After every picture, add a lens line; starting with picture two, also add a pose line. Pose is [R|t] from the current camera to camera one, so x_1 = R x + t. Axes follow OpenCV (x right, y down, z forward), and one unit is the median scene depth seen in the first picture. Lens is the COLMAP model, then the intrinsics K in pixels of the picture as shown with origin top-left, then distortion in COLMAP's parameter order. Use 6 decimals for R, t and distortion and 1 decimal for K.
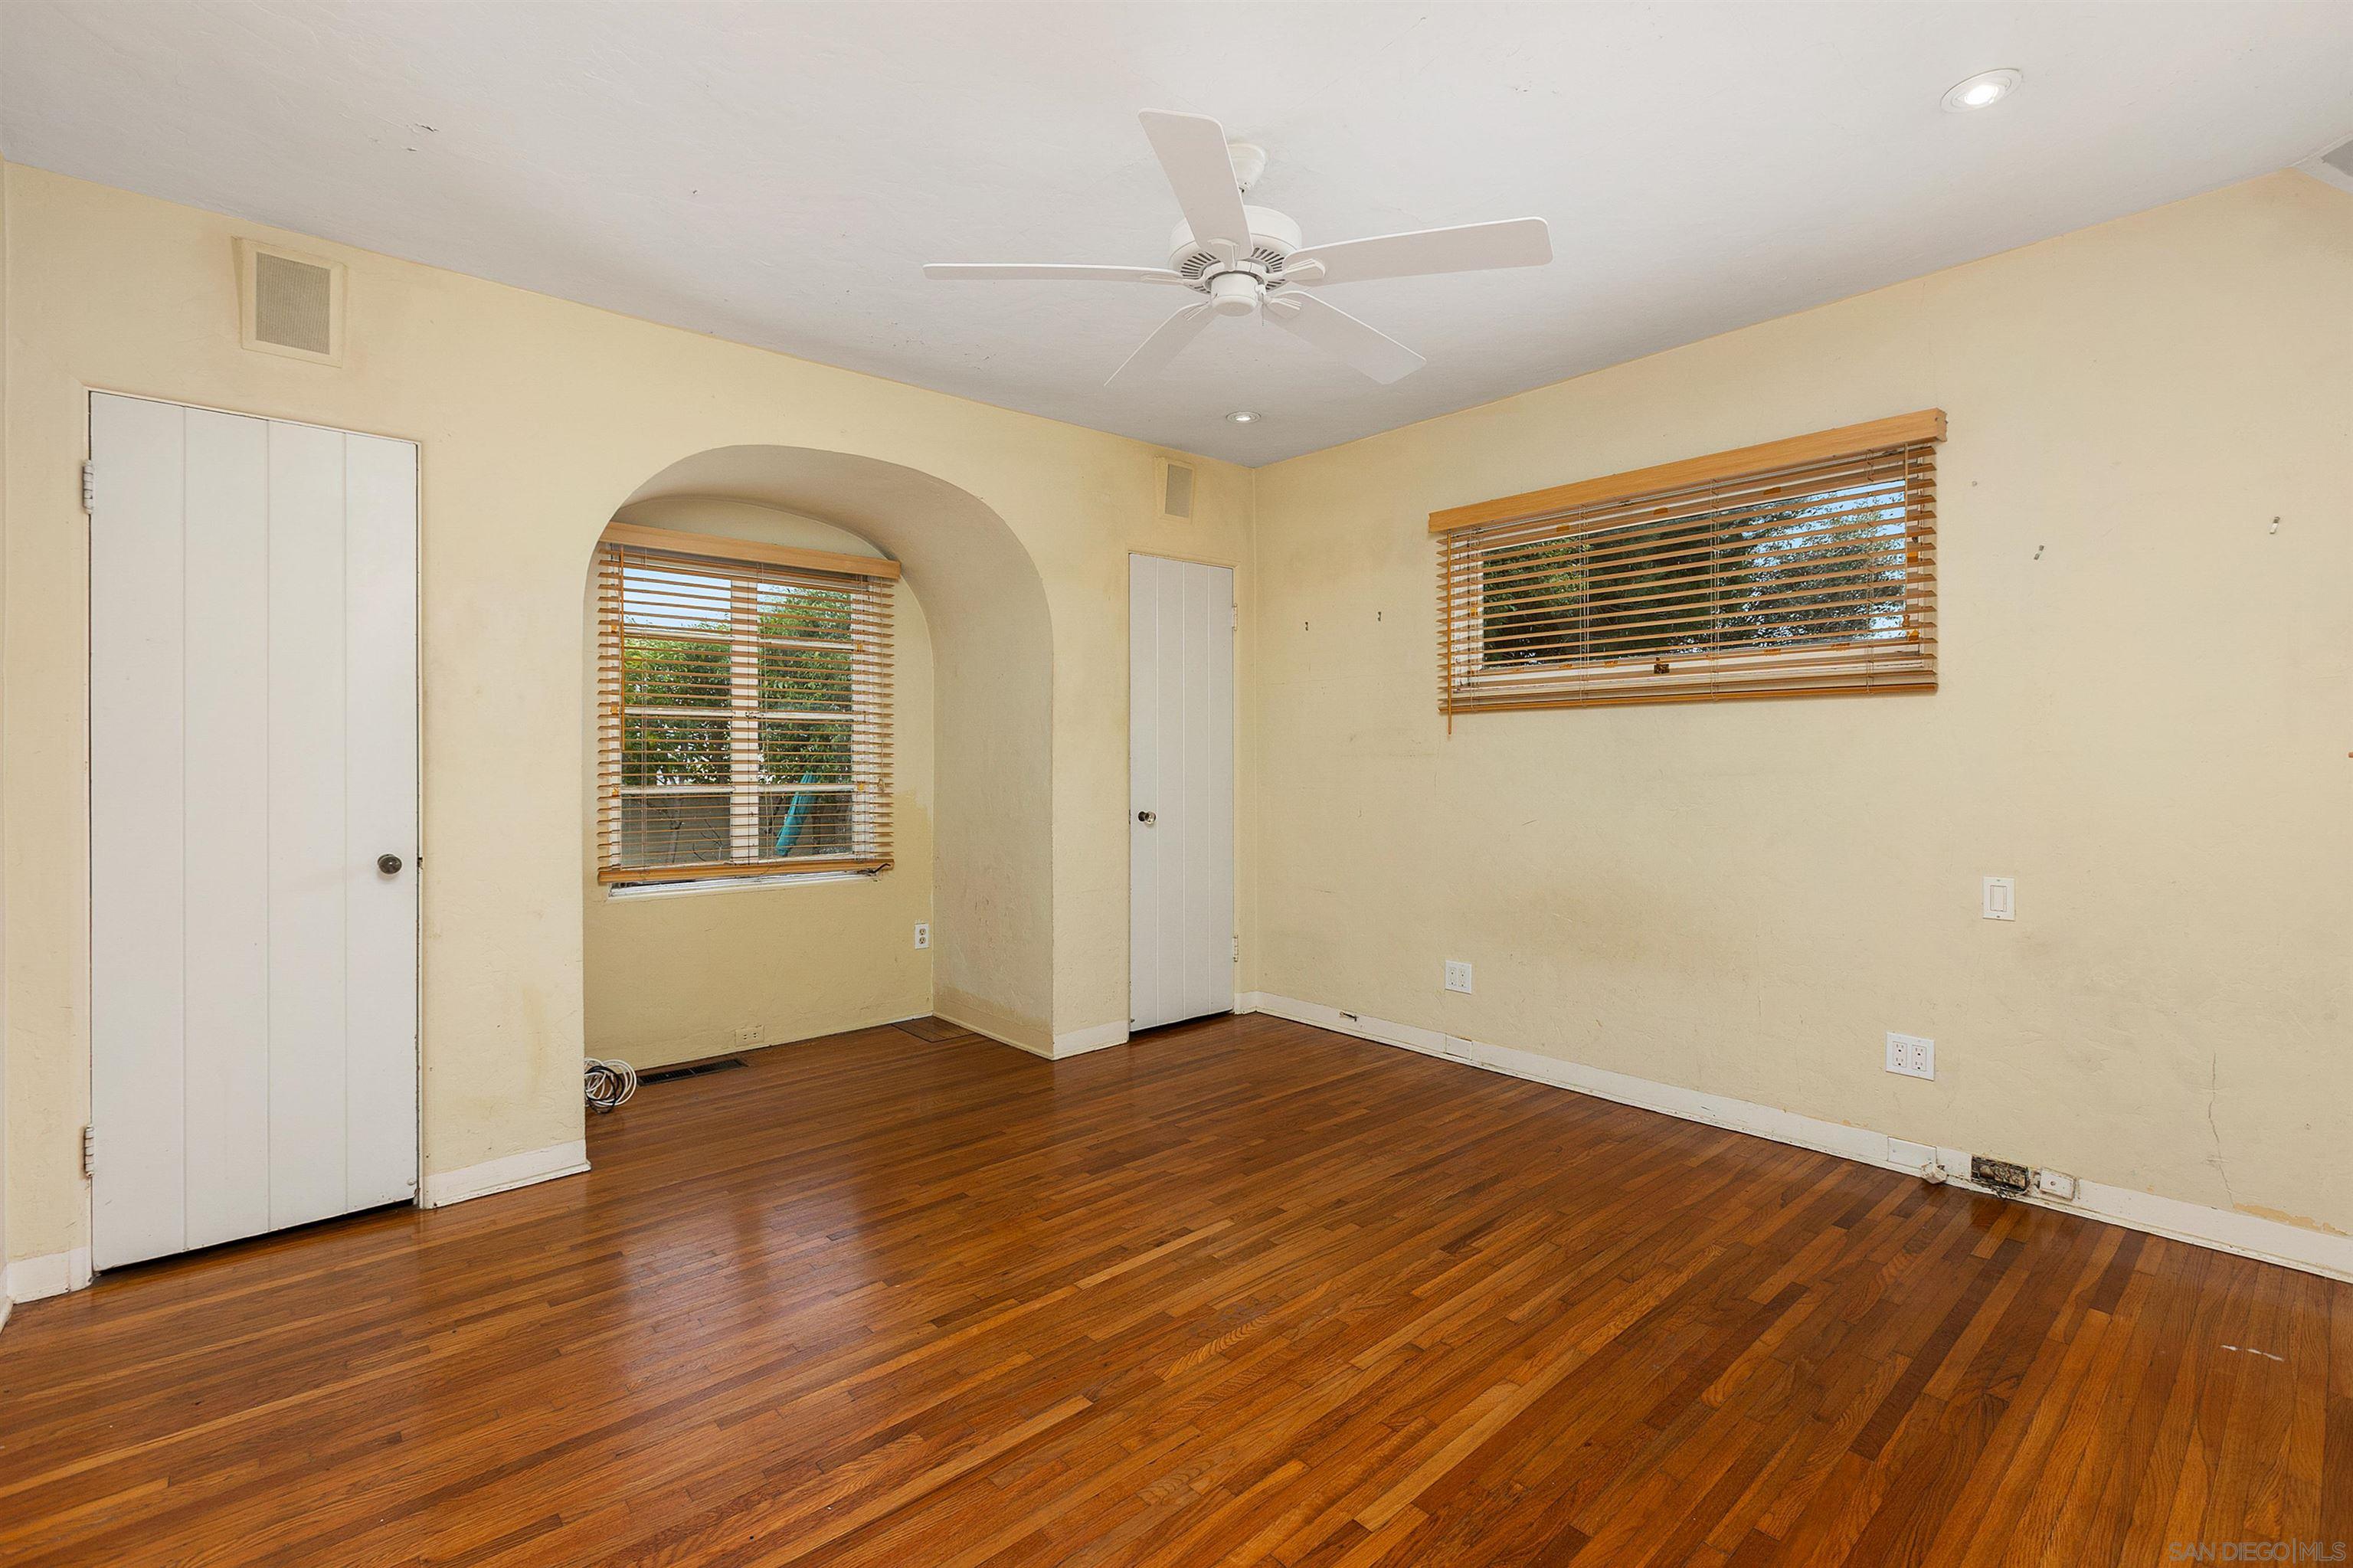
lens RADIAL K [[1050.9, 0, 1201.2], [0, 1050.9, 767.3], [0, 0, 1]] dist [-0.002798, 0.000179]
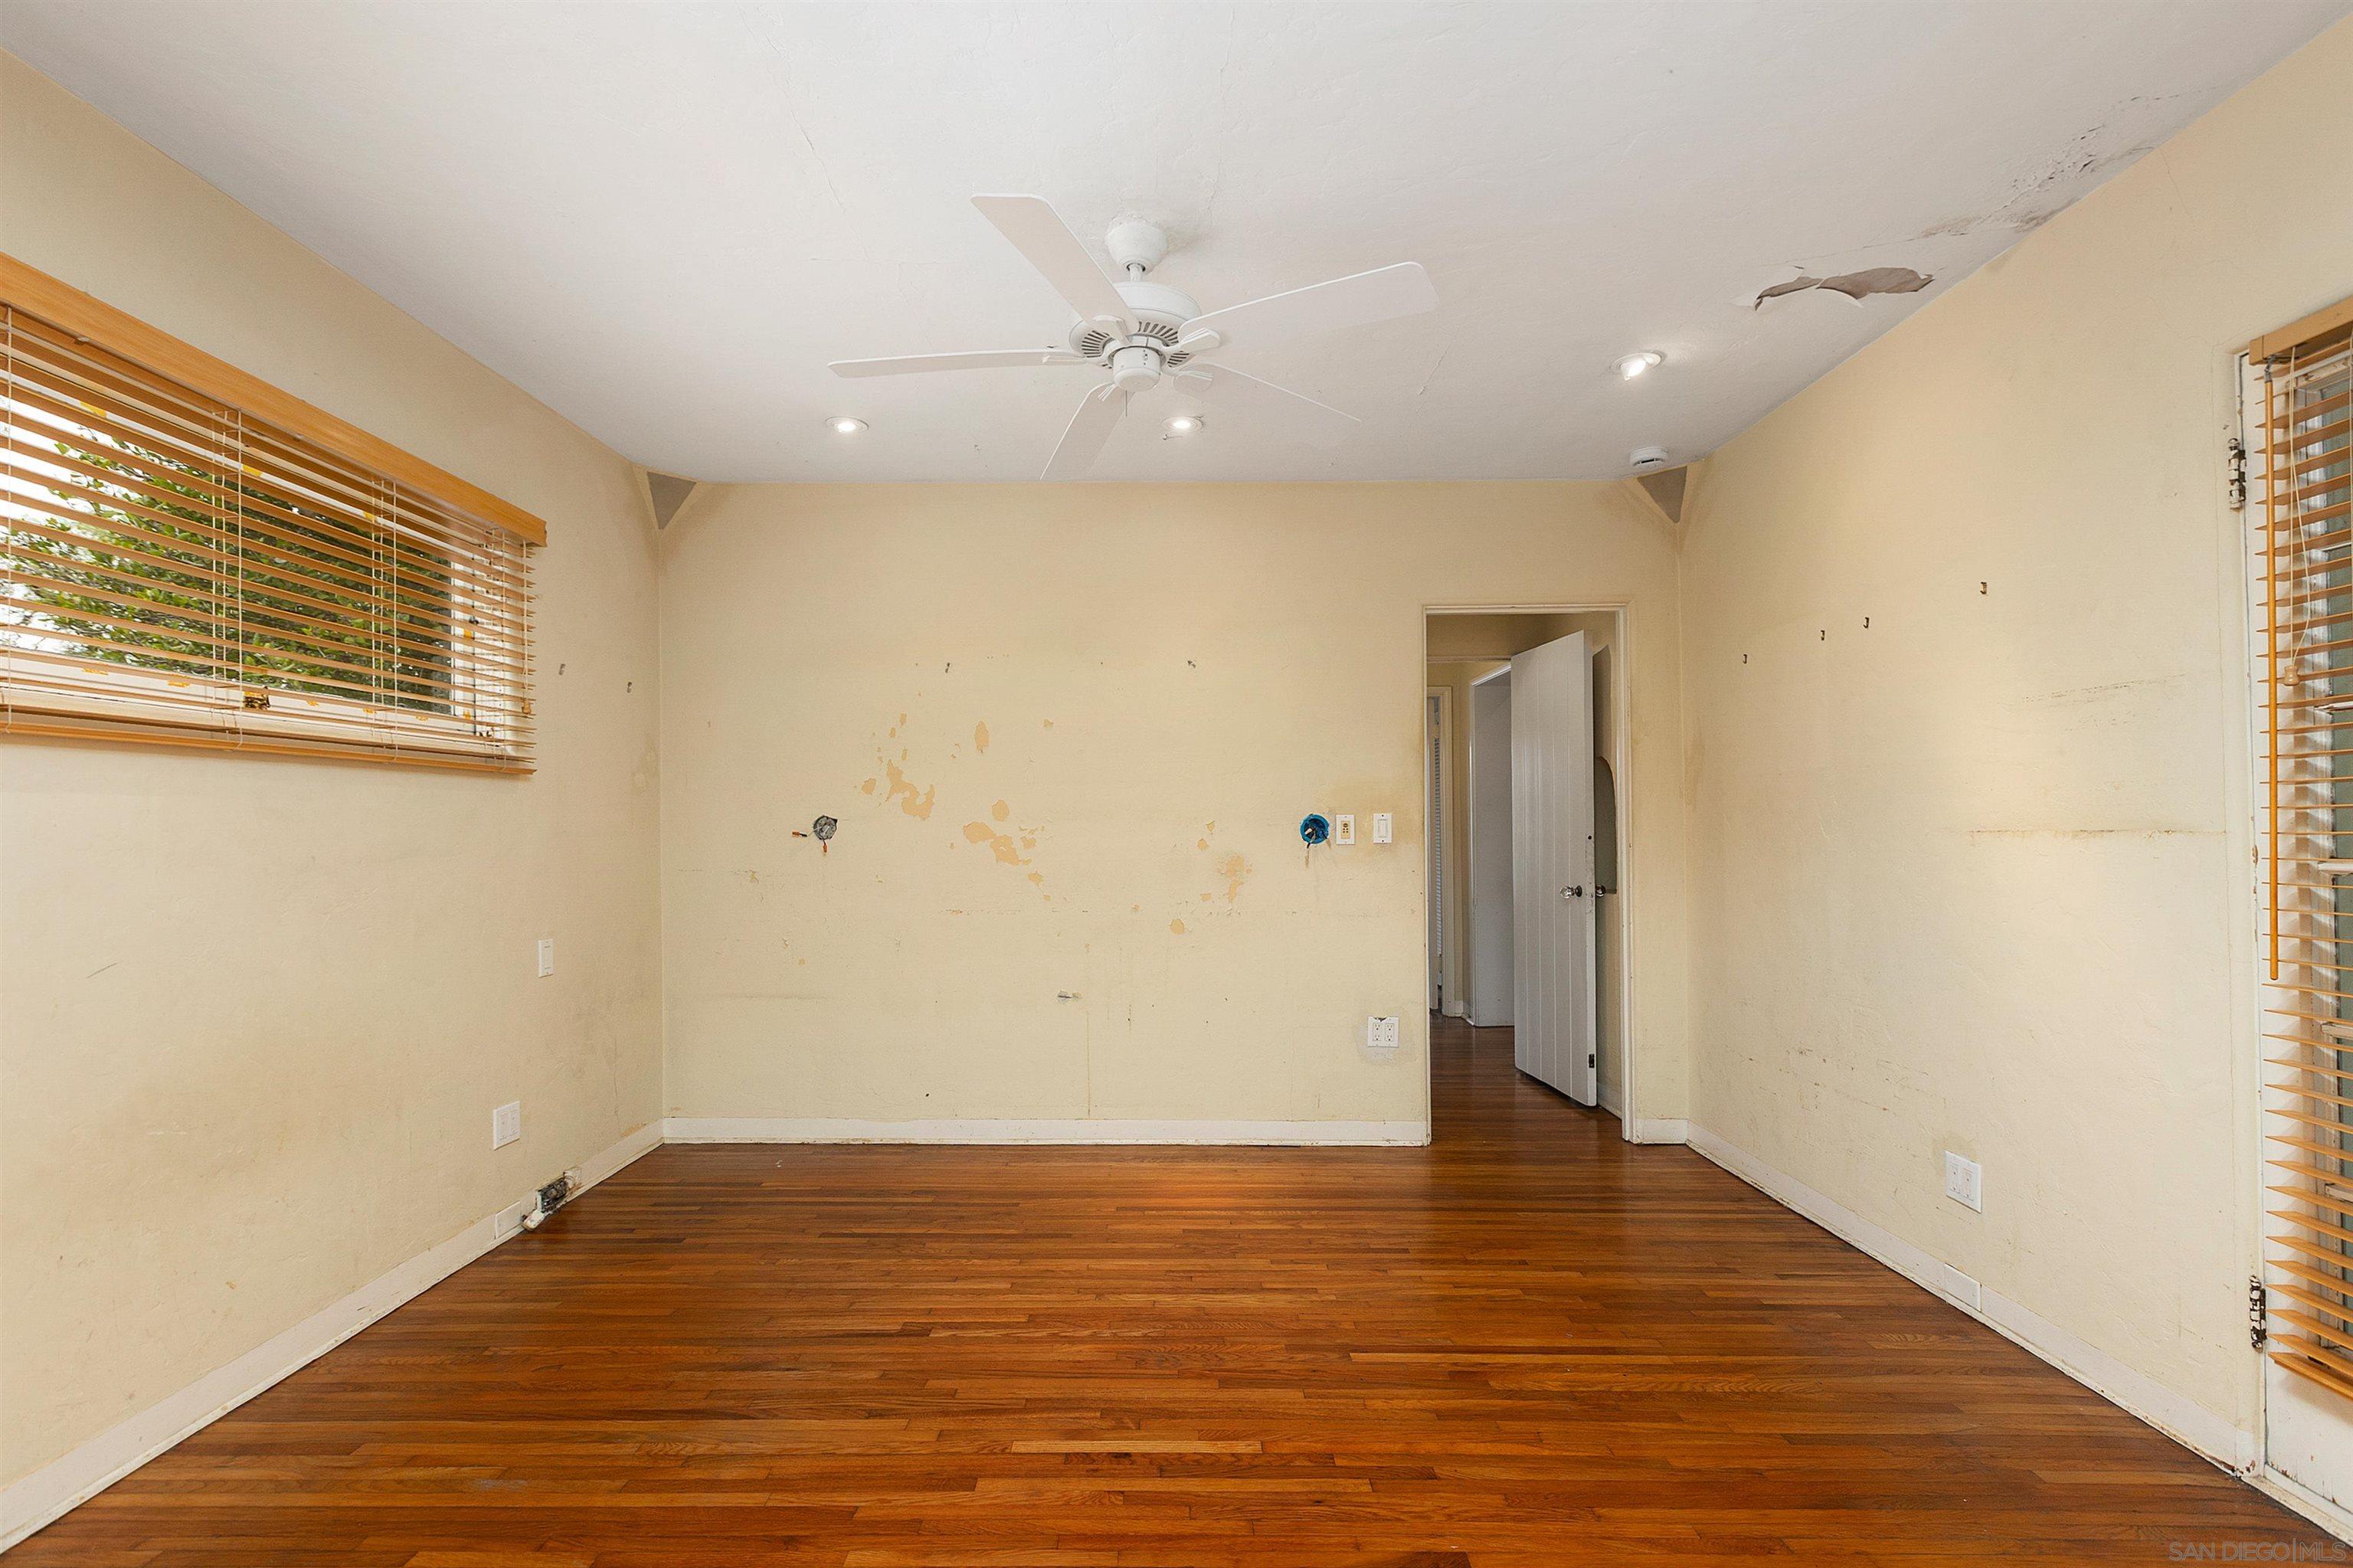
lens RADIAL K [[1050.9, 0, 1160.6], [0, 1050.9, 821.4], [0, 0, 1]] dist [-0.002798, 0.000179]
pose [[-0.725535, 0.012990, 0.688063, -0.549424], [0.016555, 0.999862, -0.001420, -0.012797], [-0.687986, 0.010361, -0.725650, 1.406596]]
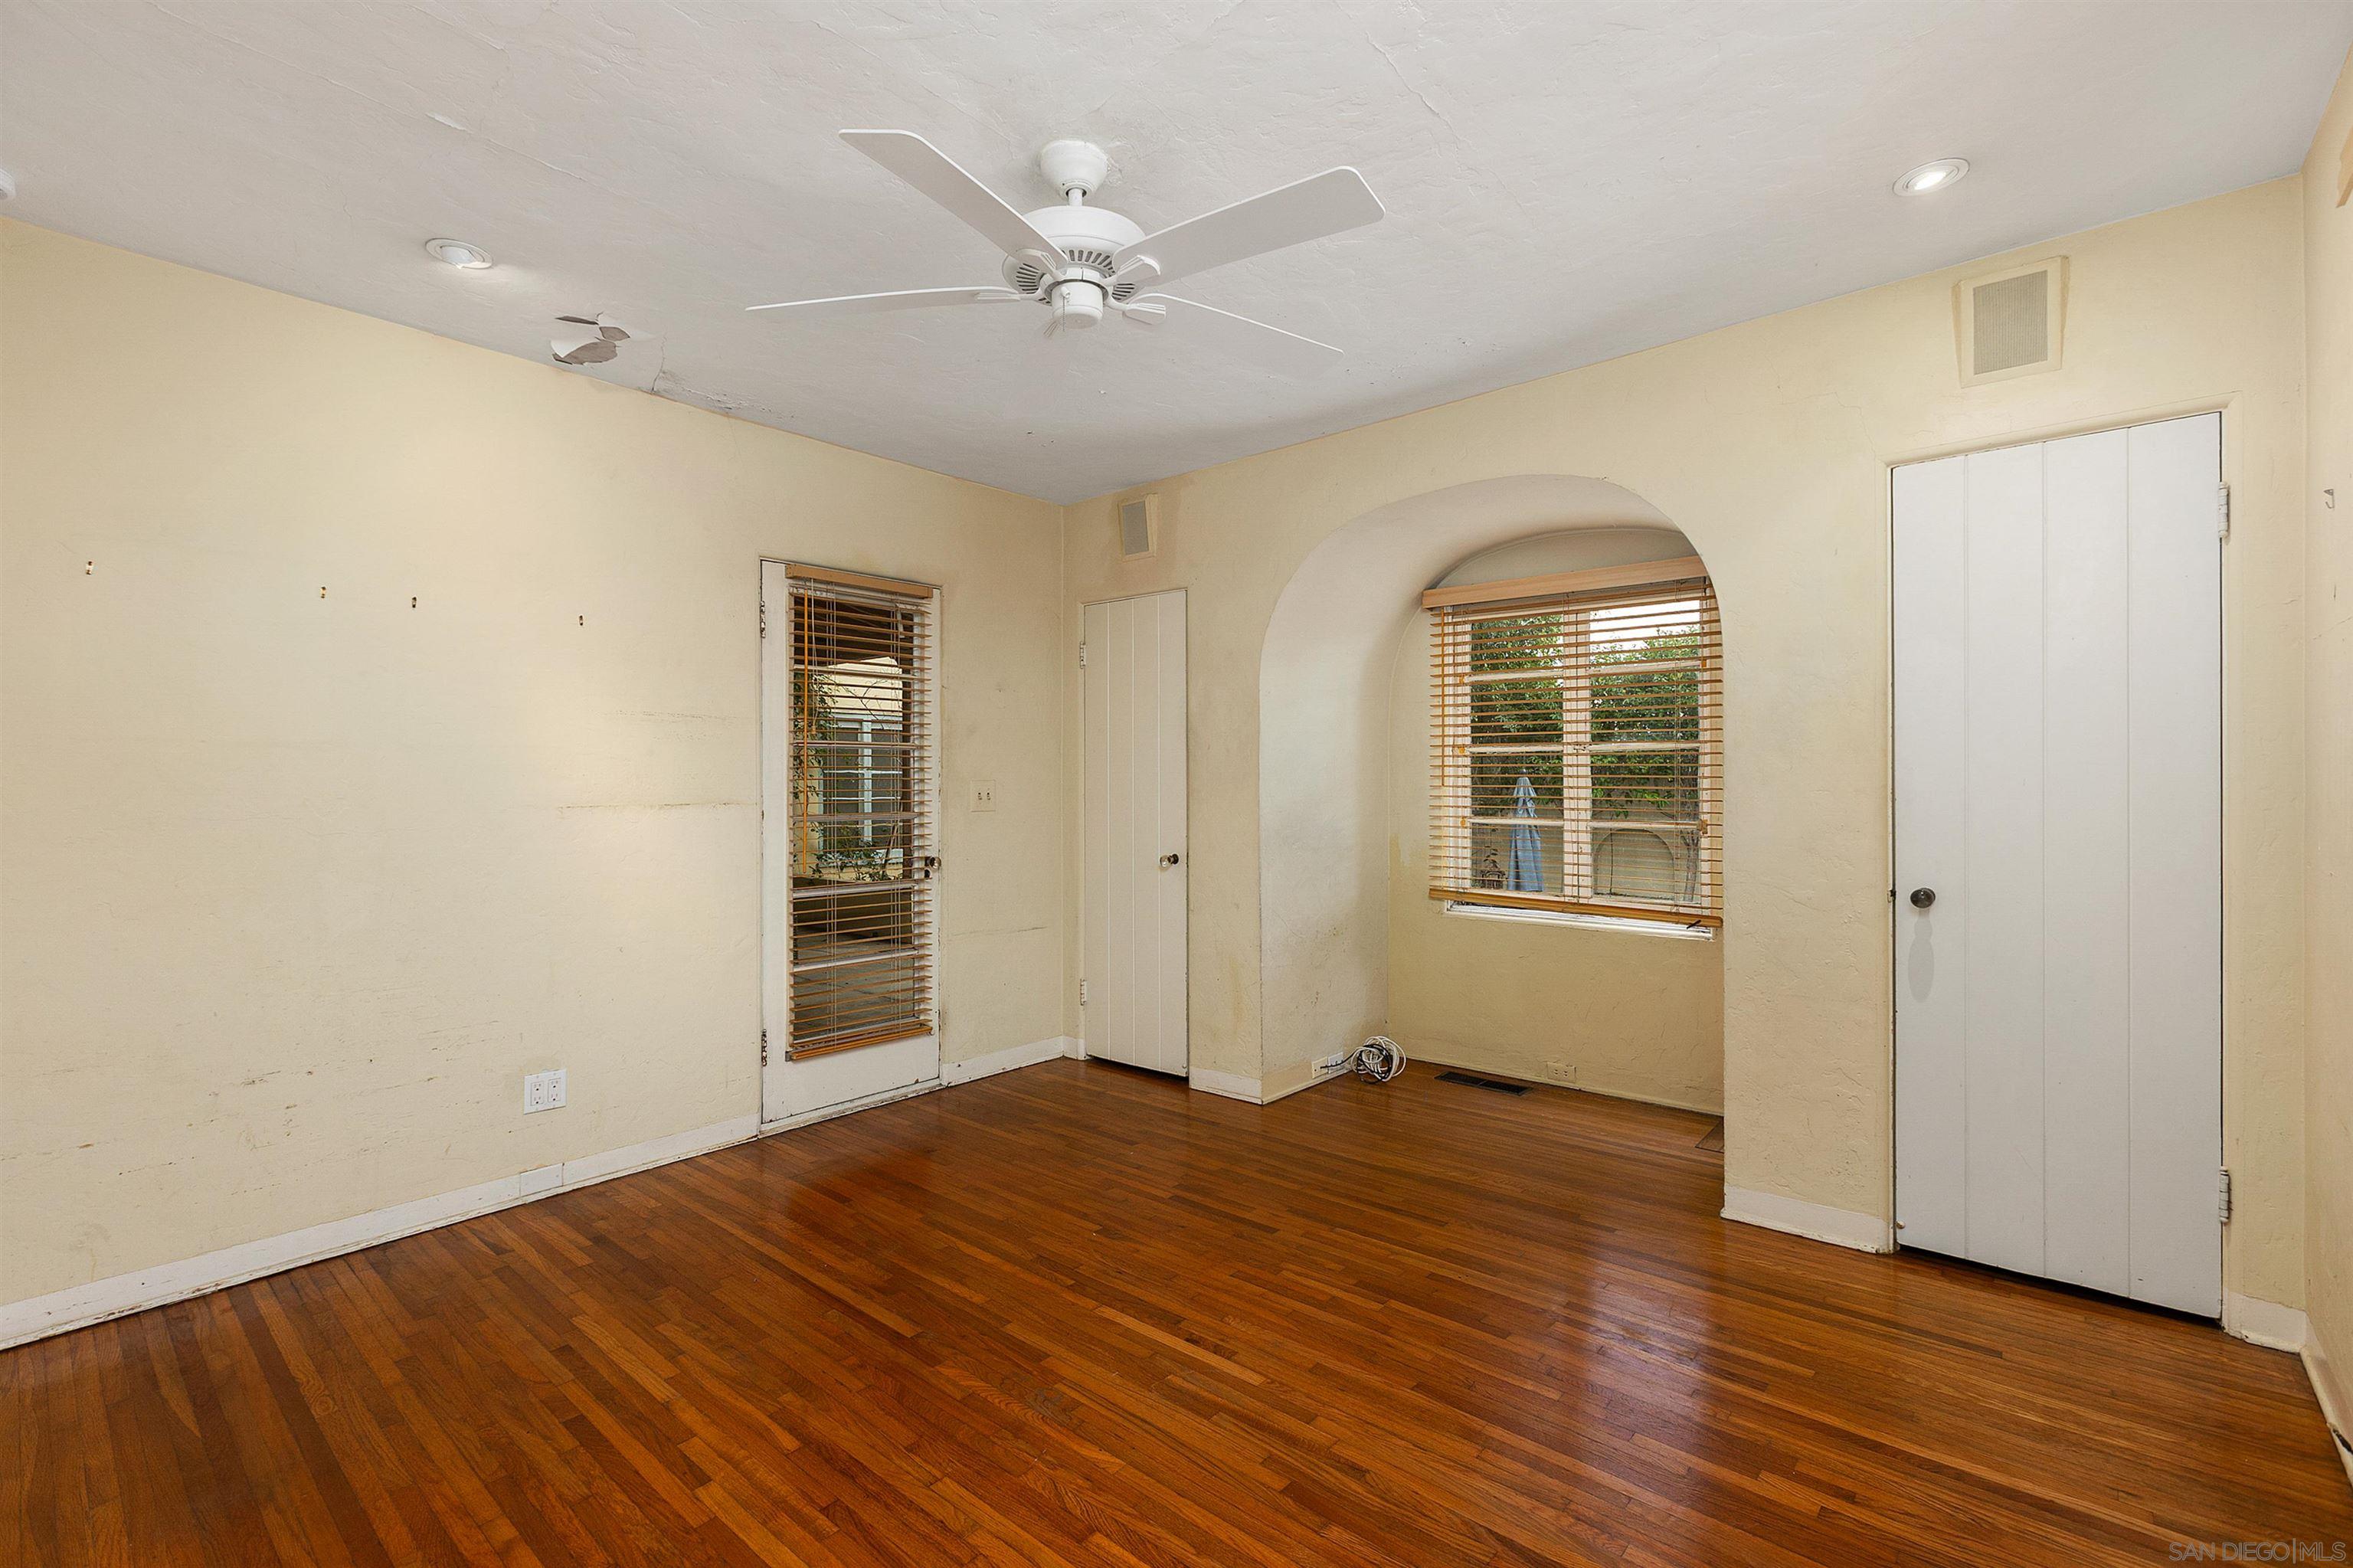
lens RADIAL K [[1050.9, 0, 1180.9], [0, 1050.9, 785.2], [0, 0, 1]] dist [-0.002798, 0.000179]
pose [[0.113886, 0.004826, -0.993482, 0.784349], [-0.006086, 0.999973, 0.004160, -0.027371], [0.993475, 0.005572, 0.113913, 0.807692]]
